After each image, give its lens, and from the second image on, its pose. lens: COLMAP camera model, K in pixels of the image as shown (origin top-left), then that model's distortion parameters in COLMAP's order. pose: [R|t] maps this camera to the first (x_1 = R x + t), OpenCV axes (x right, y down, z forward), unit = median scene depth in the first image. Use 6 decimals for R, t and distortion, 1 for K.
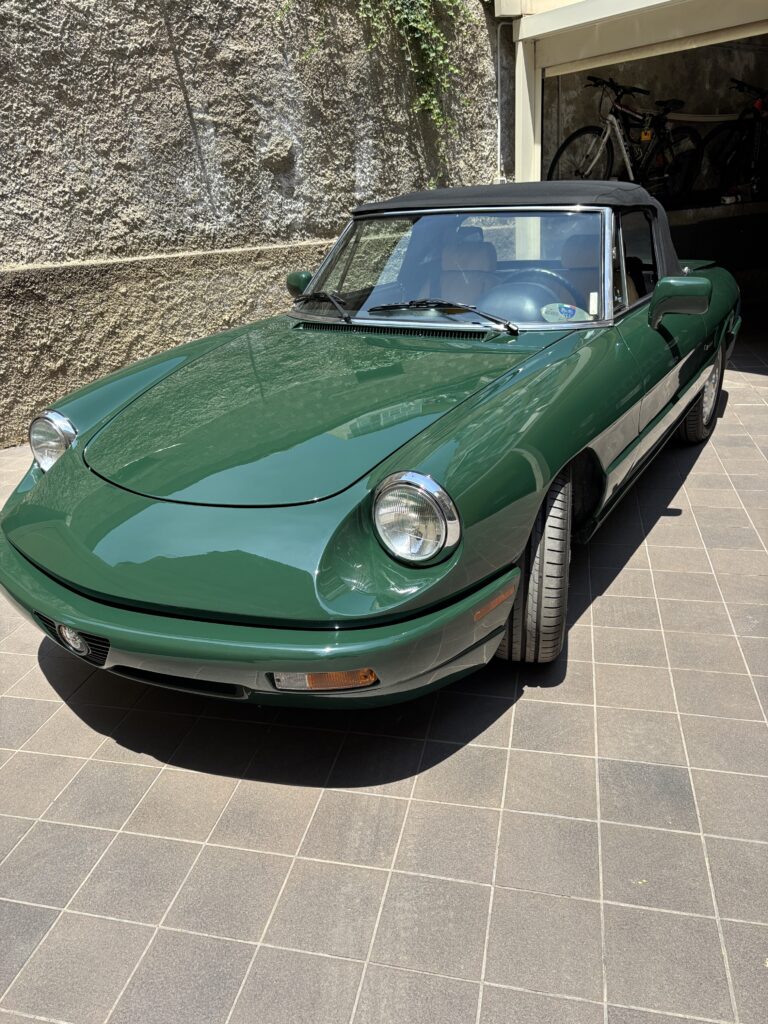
lens RADIAL K [[773.9, 0, 382.2], [0, 773.9, 515.3], [0, 0, 1]] dist [0.034459, -0.058779]
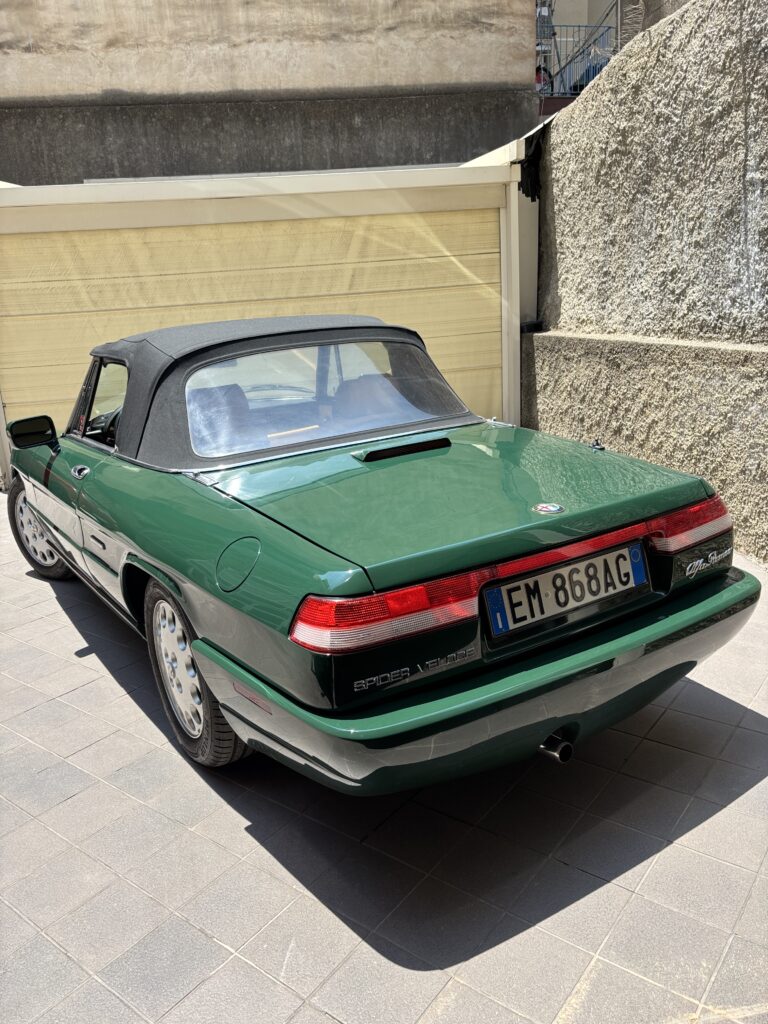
lens RADIAL K [[773.9, 0, 377.2], [0, 773.9, 512.9], [0, 0, 1]] dist [0.034459, -0.058779]
pose [[-0.421206, 0.309284, -0.852601, 0.688224], [-0.267737, 0.855765, 0.442700, -0.475061], [0.866547, 0.414740, -0.277646, 1.043534]]
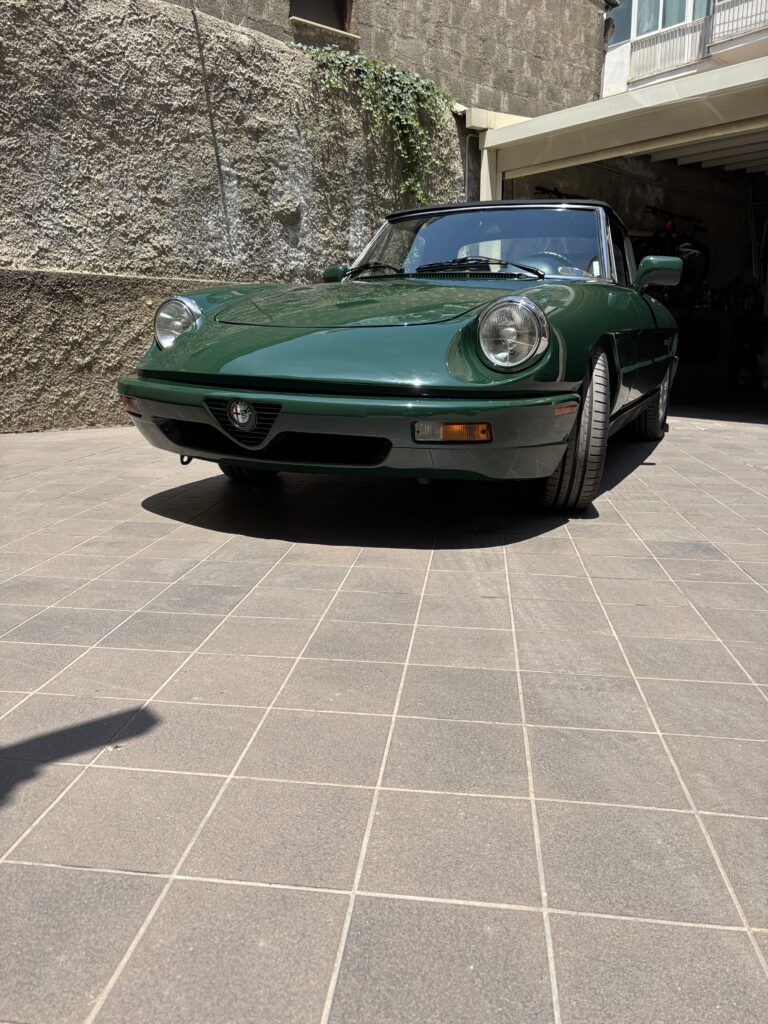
lens RADIAL K [[773.9, 0, 383.7], [0, 773.9, 518.9], [0, 0, 1]] dist [0.034459, -0.058779]
pose [[0.992507, 0.038487, 0.115970, -0.116965], [-0.018115, 0.984957, -0.171847, 0.201527], [-0.120839, 0.168458, 0.978274, -0.080881]]
